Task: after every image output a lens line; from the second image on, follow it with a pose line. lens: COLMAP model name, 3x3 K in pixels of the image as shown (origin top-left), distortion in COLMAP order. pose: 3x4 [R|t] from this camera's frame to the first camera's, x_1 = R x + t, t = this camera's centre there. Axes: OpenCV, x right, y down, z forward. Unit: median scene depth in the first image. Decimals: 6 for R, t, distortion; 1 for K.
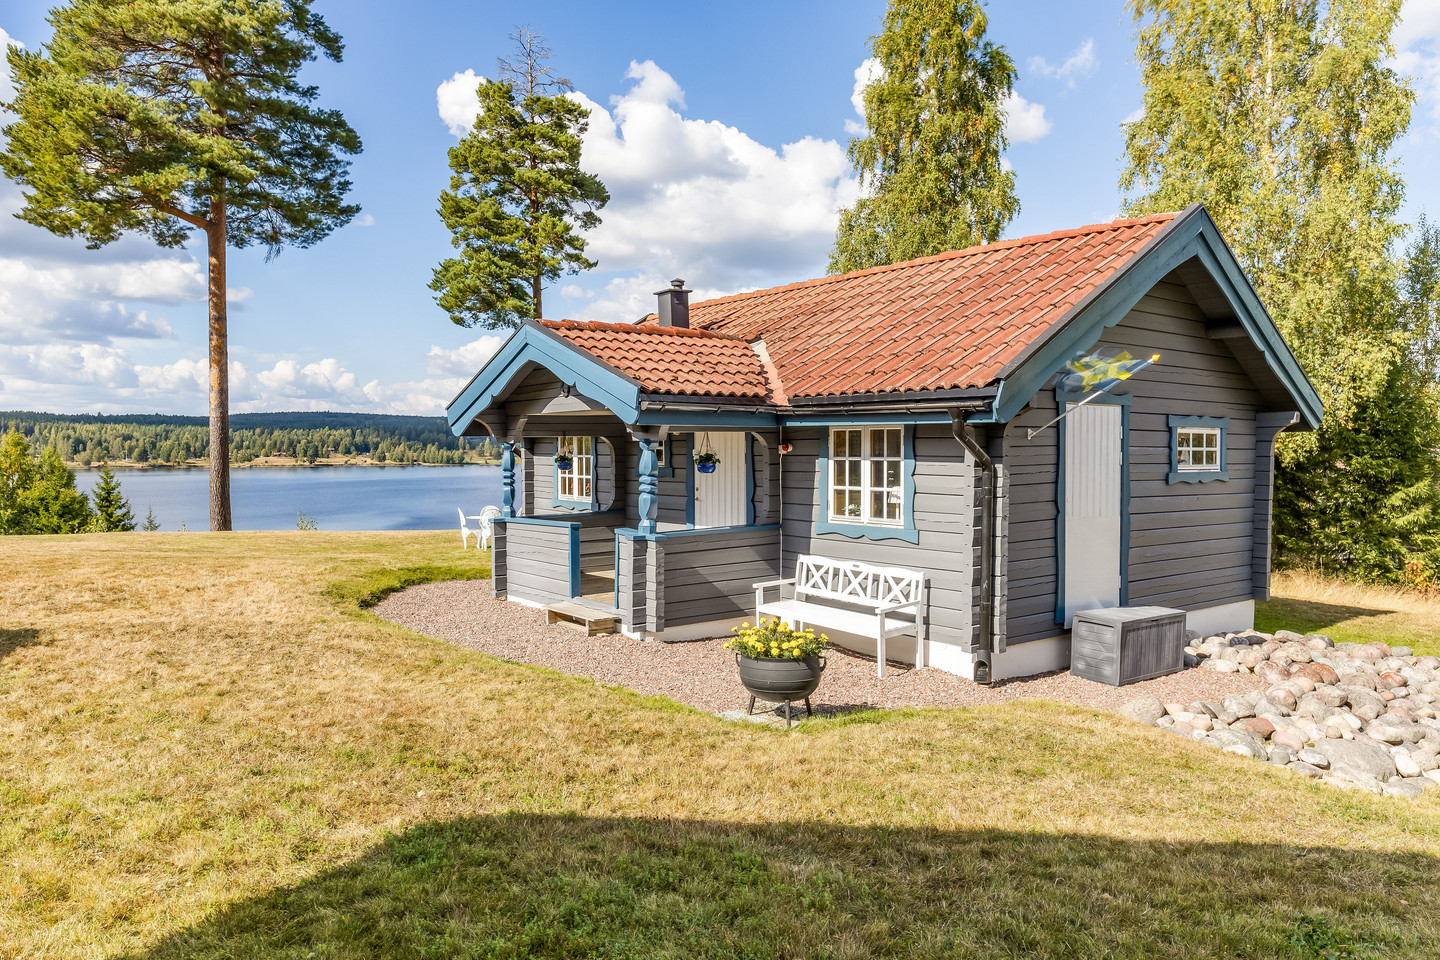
lens RADIAL K [[967.0, 0, 719.5], [0, 967.0, 489.1], [0, 0, 1]] dist [-0.002083, -0.001635]
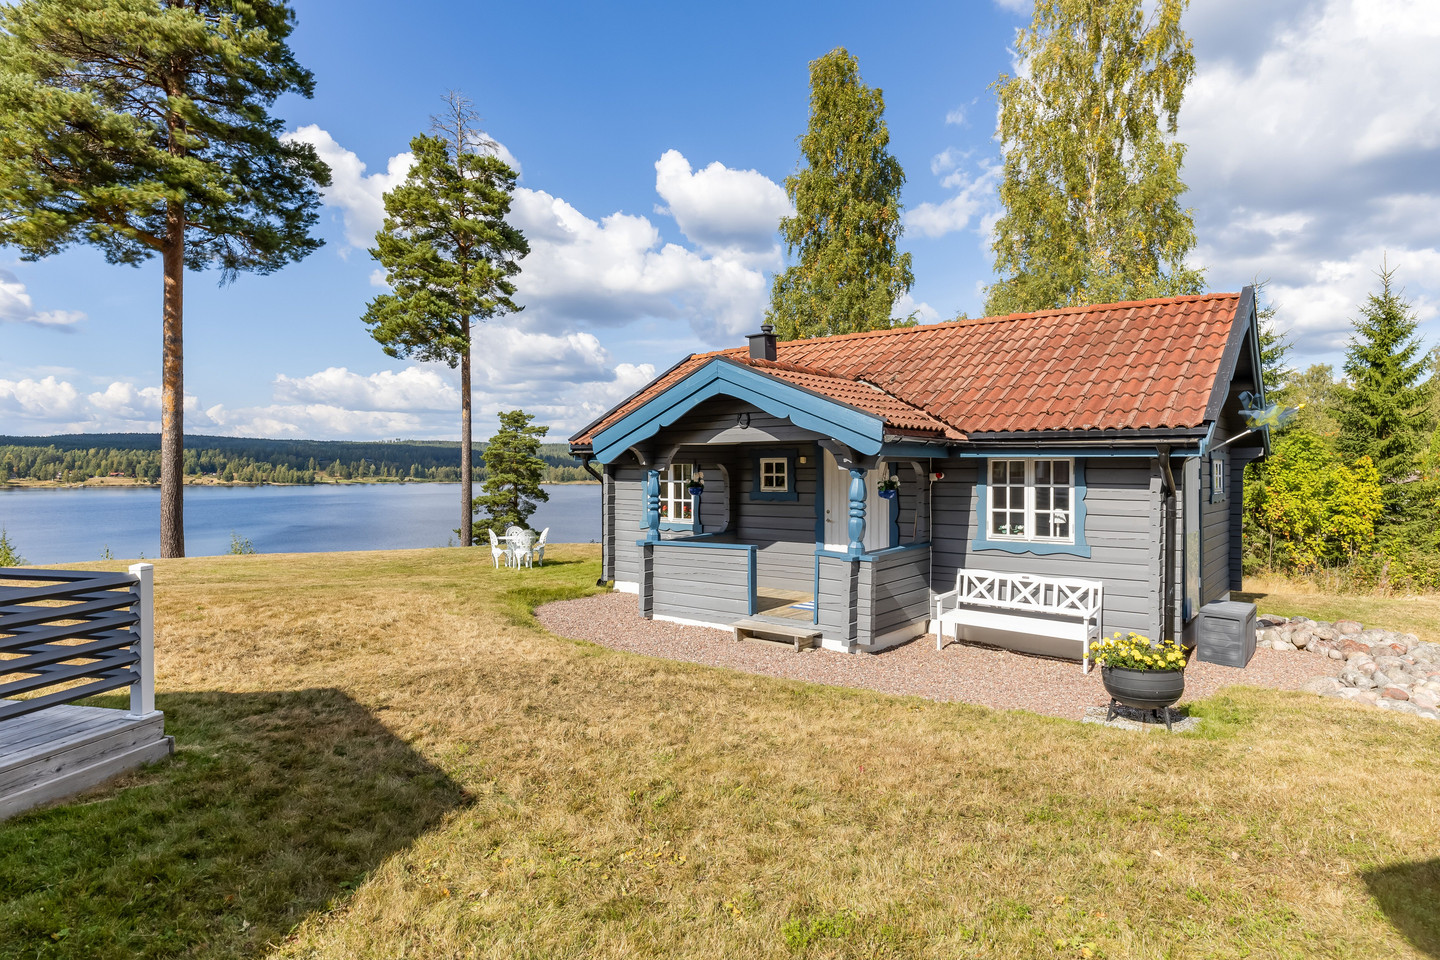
lens RADIAL K [[785.7, 0, 720.0], [0, 785.7, 480.0], [0, 0, 1]] dist [-0.000943, -0.000009]
pose [[0.962051, -0.001936, 0.272862, -0.201349], [0.009384, 0.999618, -0.025993, -0.007278], [-0.272708, 0.027568, 0.961702, 0.079578]]
